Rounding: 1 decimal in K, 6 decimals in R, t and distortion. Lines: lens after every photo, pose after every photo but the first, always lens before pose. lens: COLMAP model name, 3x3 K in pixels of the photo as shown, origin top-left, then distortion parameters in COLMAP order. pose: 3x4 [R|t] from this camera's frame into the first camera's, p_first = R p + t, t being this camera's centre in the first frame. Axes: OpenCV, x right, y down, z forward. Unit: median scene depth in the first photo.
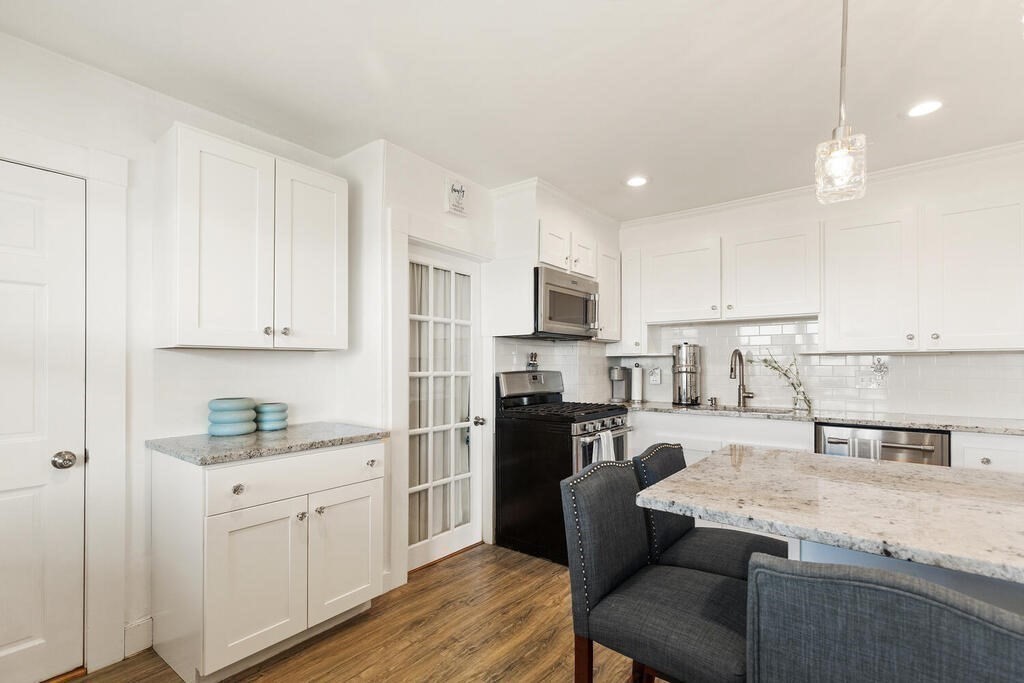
lens RADIAL K [[460.9, 0, 513.3], [0, 460.9, 353.3], [0, 0, 1]] dist [0.001801, 0.000168]
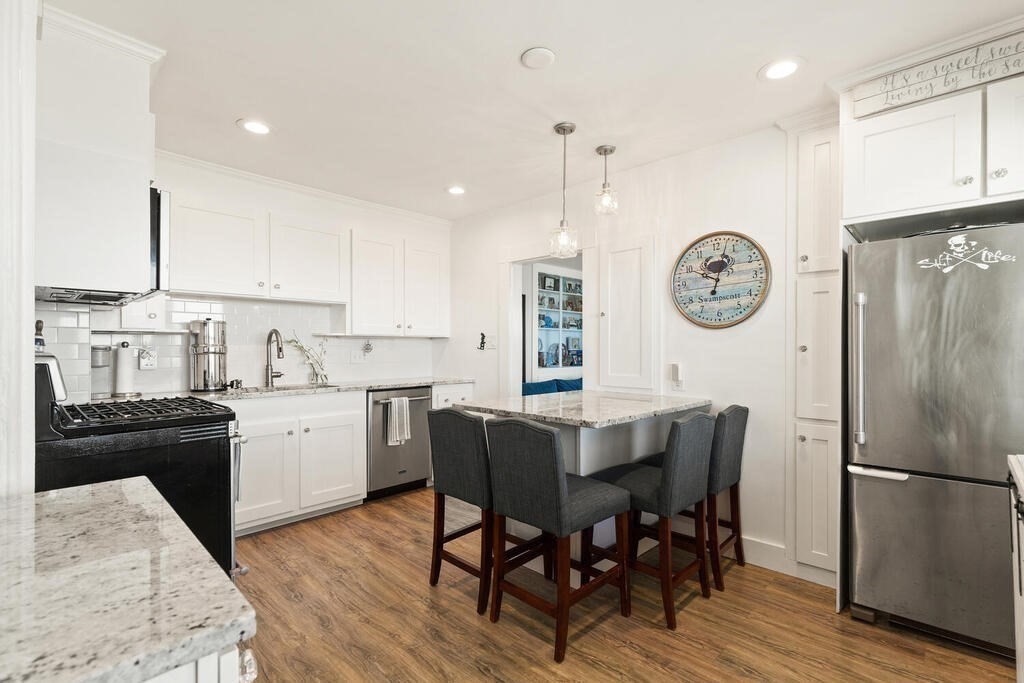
lens RADIAL K [[471.6, 0, 512.0], [0, 471.6, 341.5], [0, 0, 1]] dist [0.000008, -0.000030]
pose [[0.102227, 0.012820, 0.994678, -0.469413], [-0.025005, 0.999634, -0.010314, 0.015754], [-0.994447, -0.023817, 0.102510, 0.376334]]
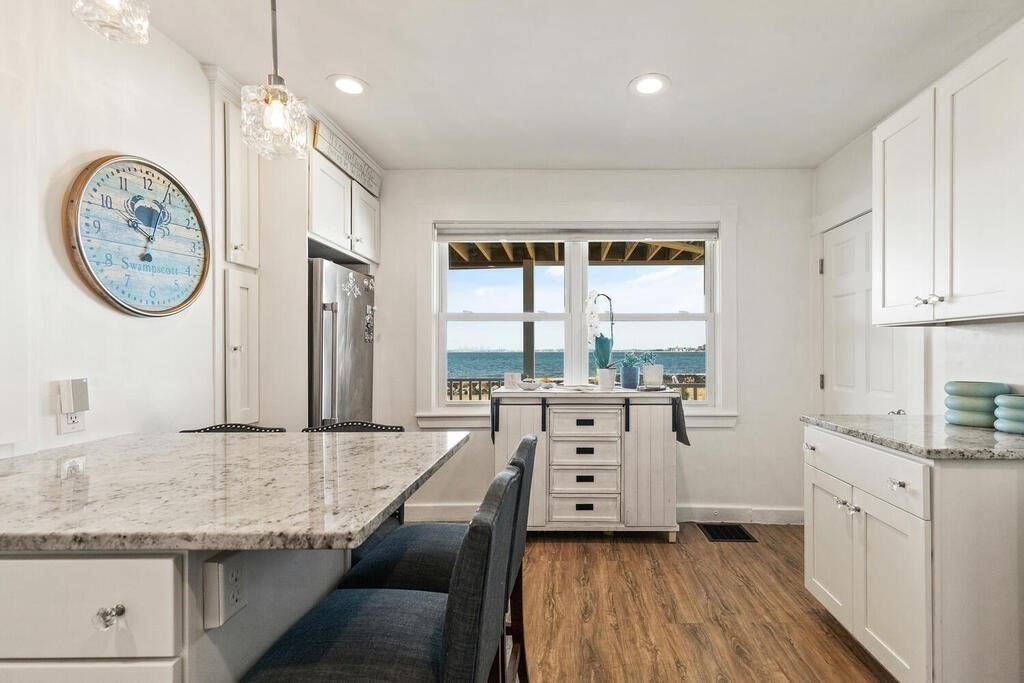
lens RADIAL K [[471.6, 0, 512.0], [0, 471.6, 341.5], [0, 0, 1]] dist [0.000008, -0.000030]
pose [[-0.786175, 0.002158, -0.618000, 0.354406], [0.015346, 0.999754, -0.016030, 0.017556], [0.617813, -0.022086, -0.786015, 0.736320]]
